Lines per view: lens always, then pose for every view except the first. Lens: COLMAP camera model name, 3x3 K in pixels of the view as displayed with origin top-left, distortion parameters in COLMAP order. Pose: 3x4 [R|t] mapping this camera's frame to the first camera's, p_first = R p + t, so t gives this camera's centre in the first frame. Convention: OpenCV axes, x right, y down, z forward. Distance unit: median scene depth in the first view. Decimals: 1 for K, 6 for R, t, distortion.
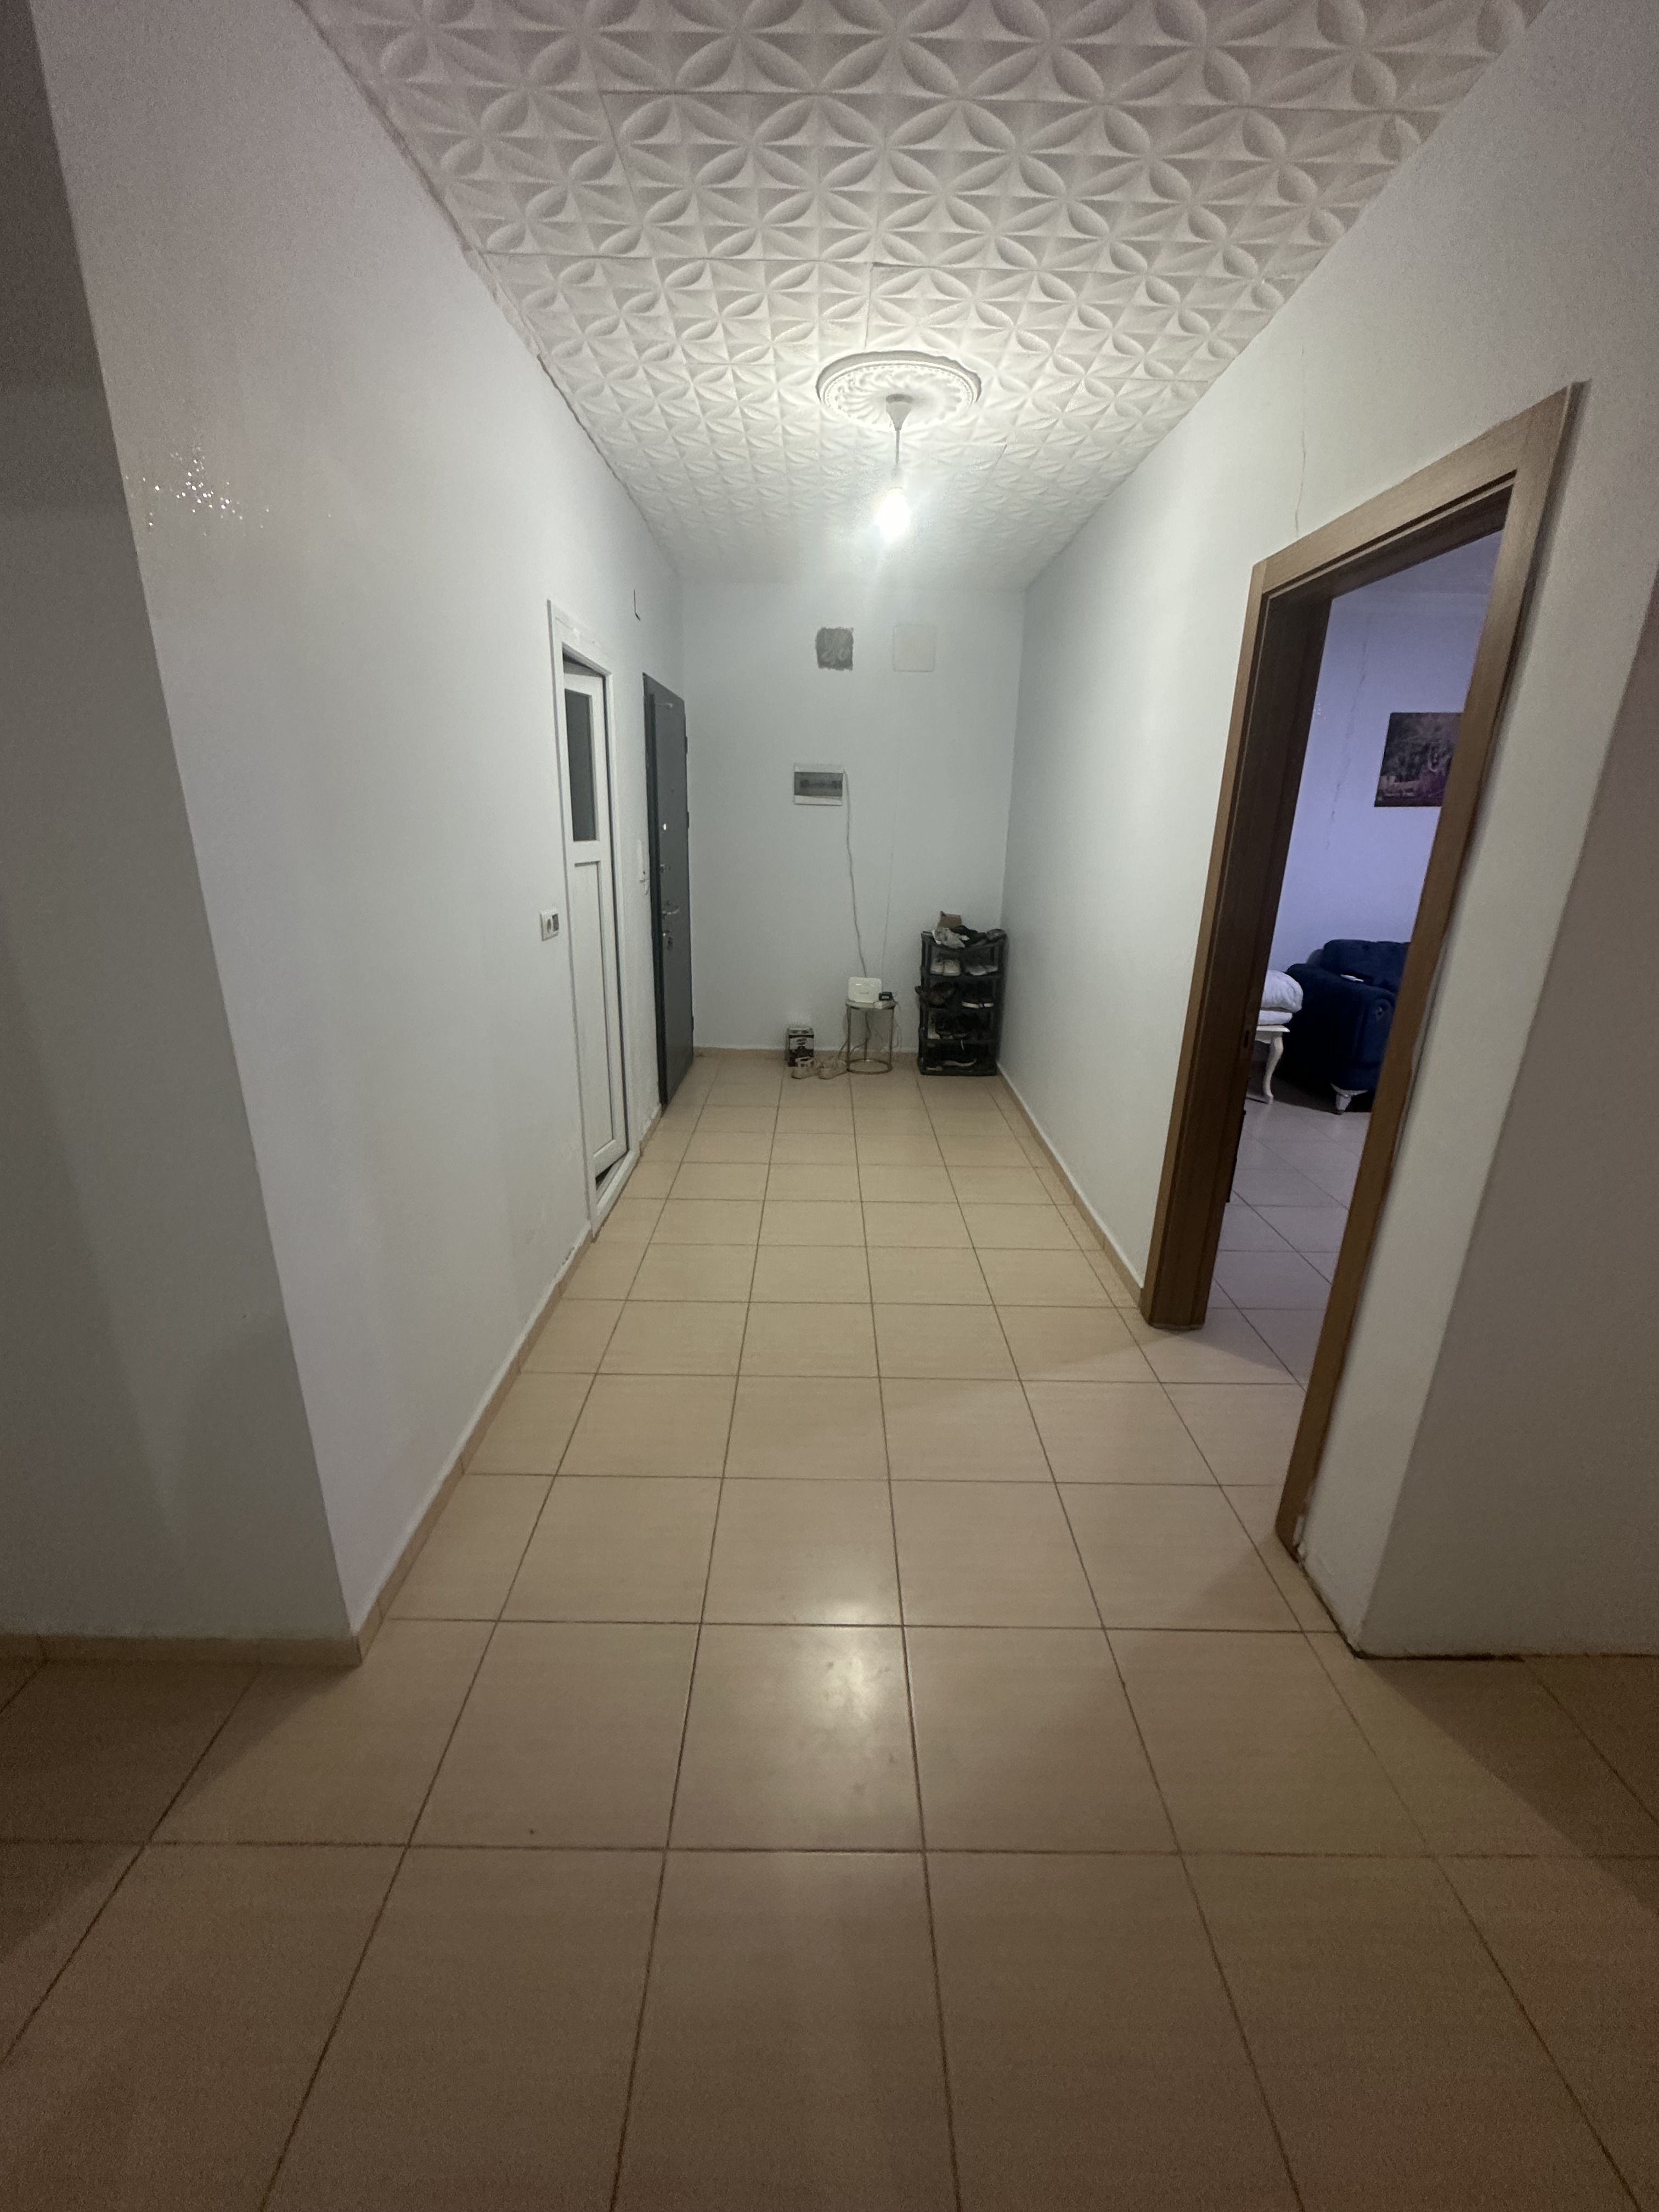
lens RADIAL K [[881.7, 0, 832.8], [0, 881.7, 1099.3], [0, 0, 1]] dist [-0.005706, 0.001390]
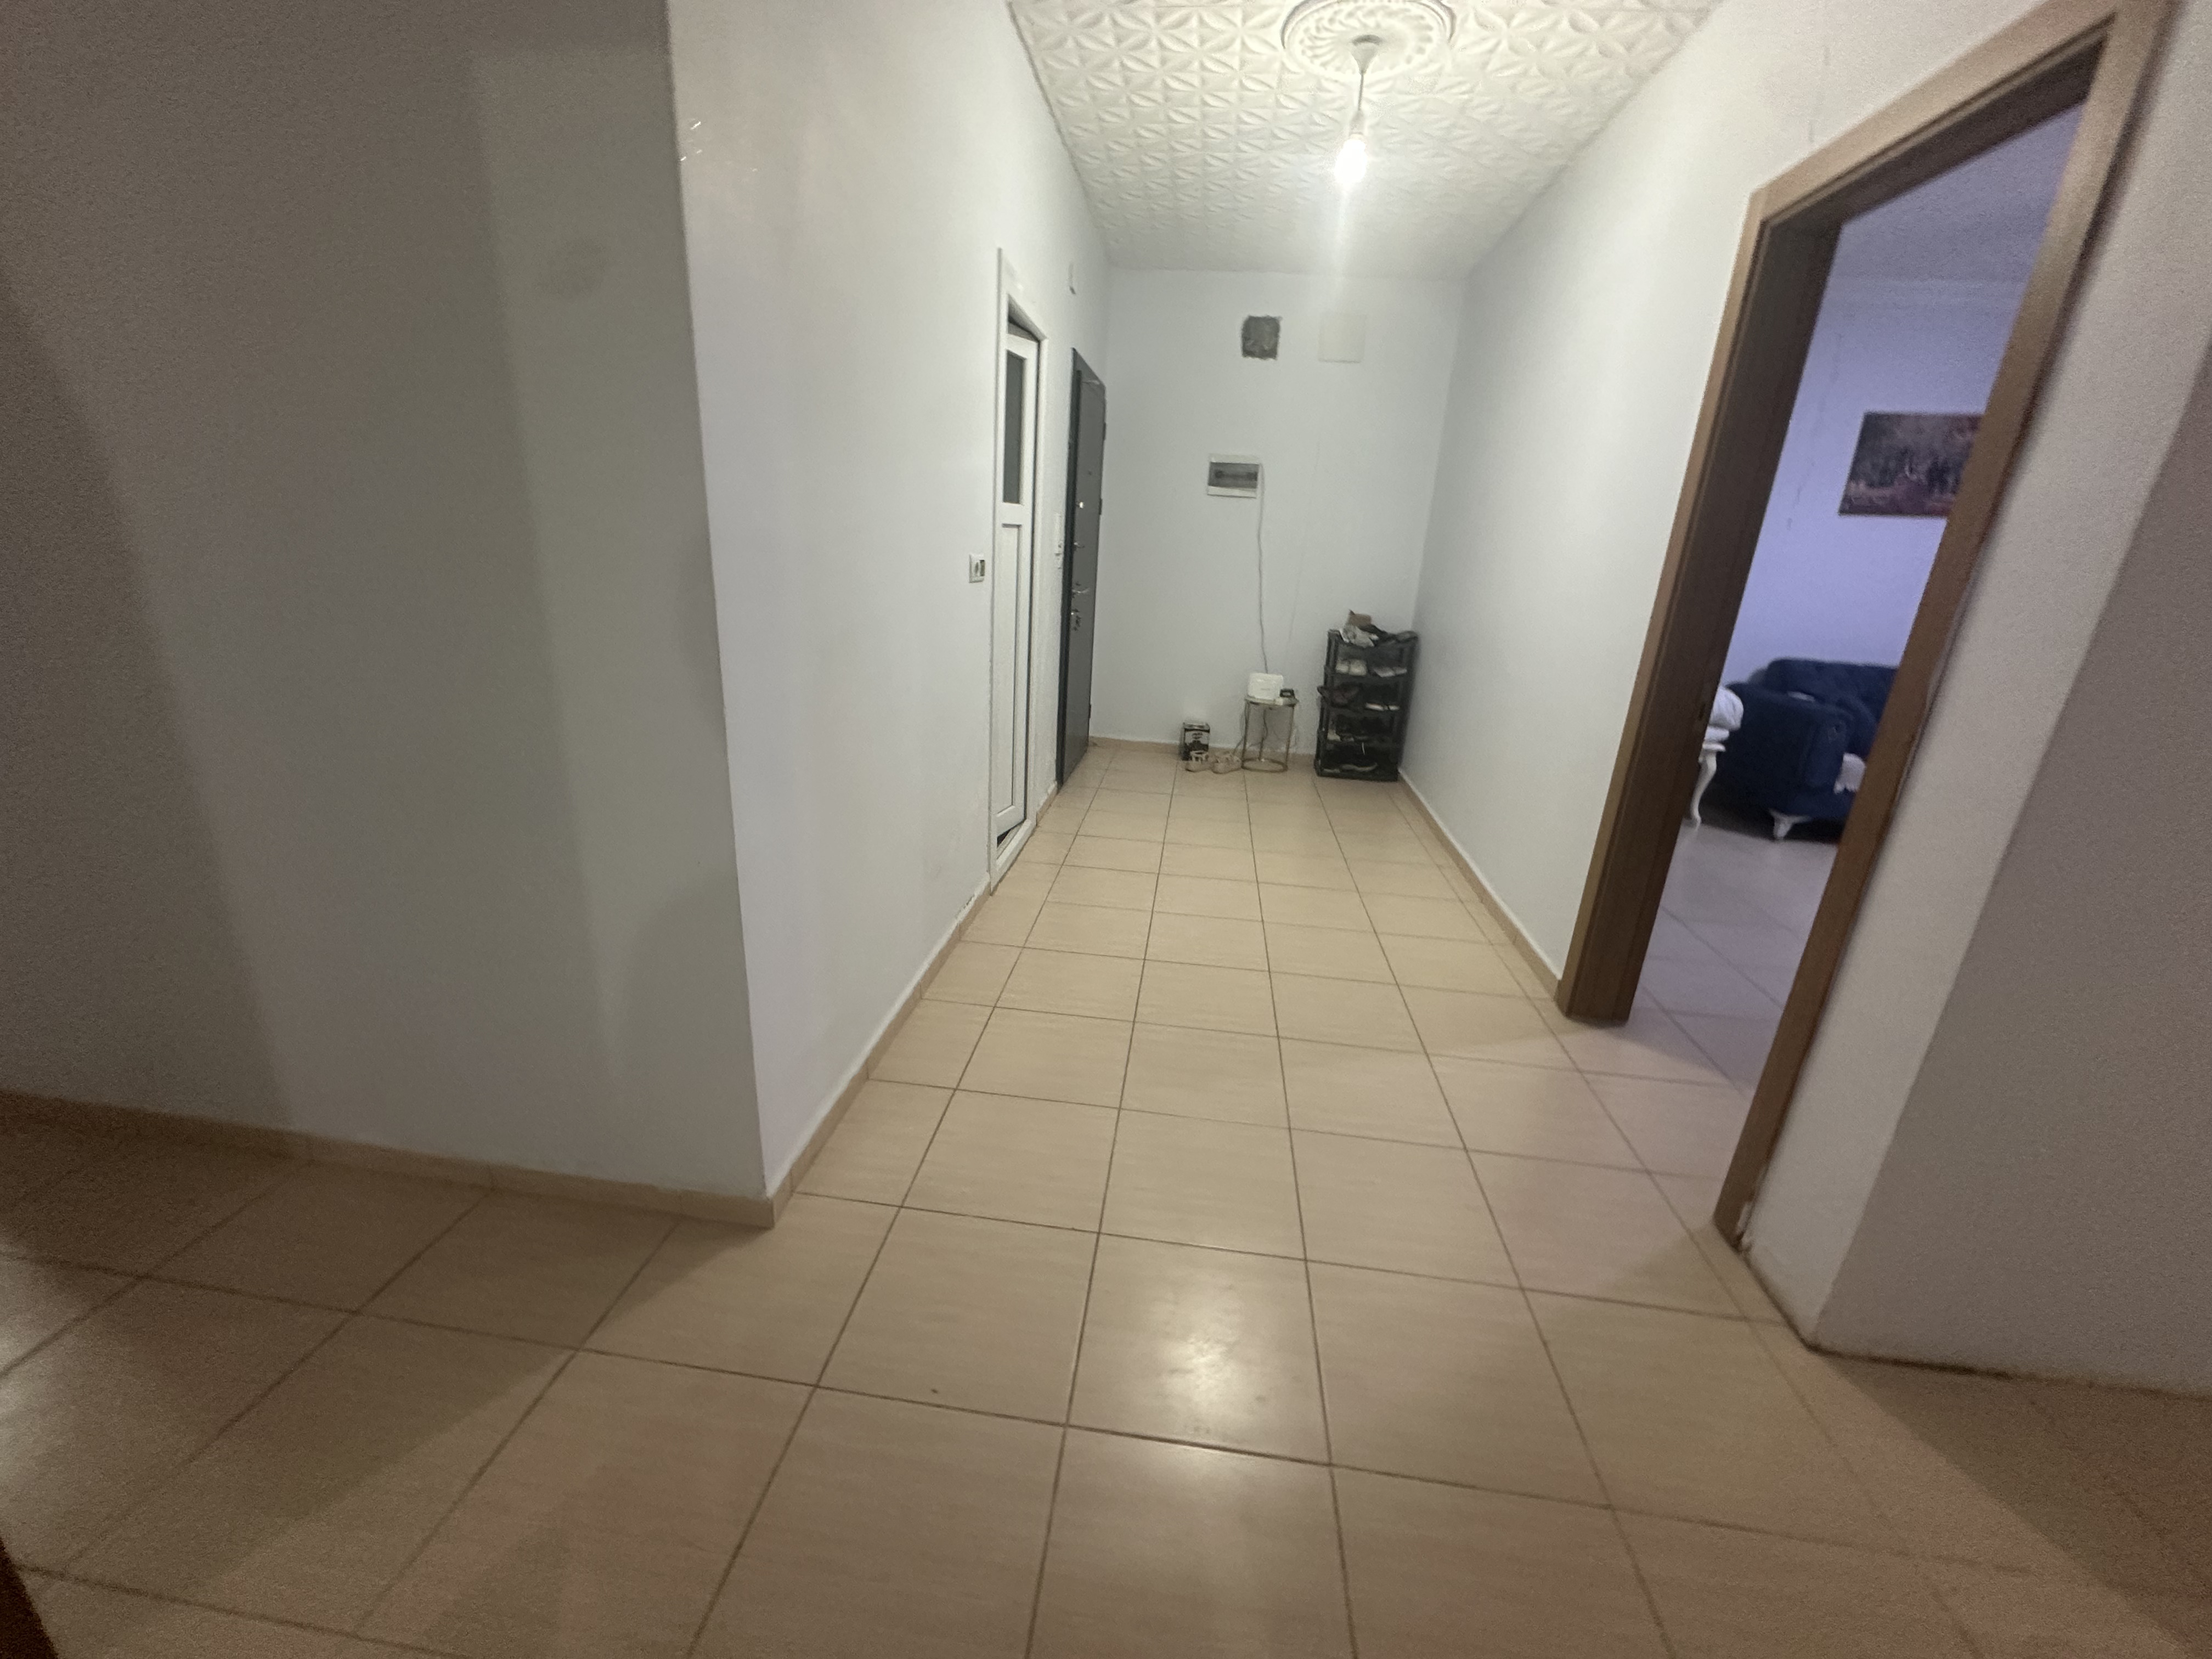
lens RADIAL K [[881.7, 0, 1108.1], [0, 881.7, 827.8], [0, 0, 1]] dist [-0.005706, 0.001390]
pose [[0.991766, 0.069265, -0.107714, -0.042030], [-0.069750, 0.997564, -0.000737, 0.091485], [0.107401, 0.008244, 0.994182, 0.007708]]
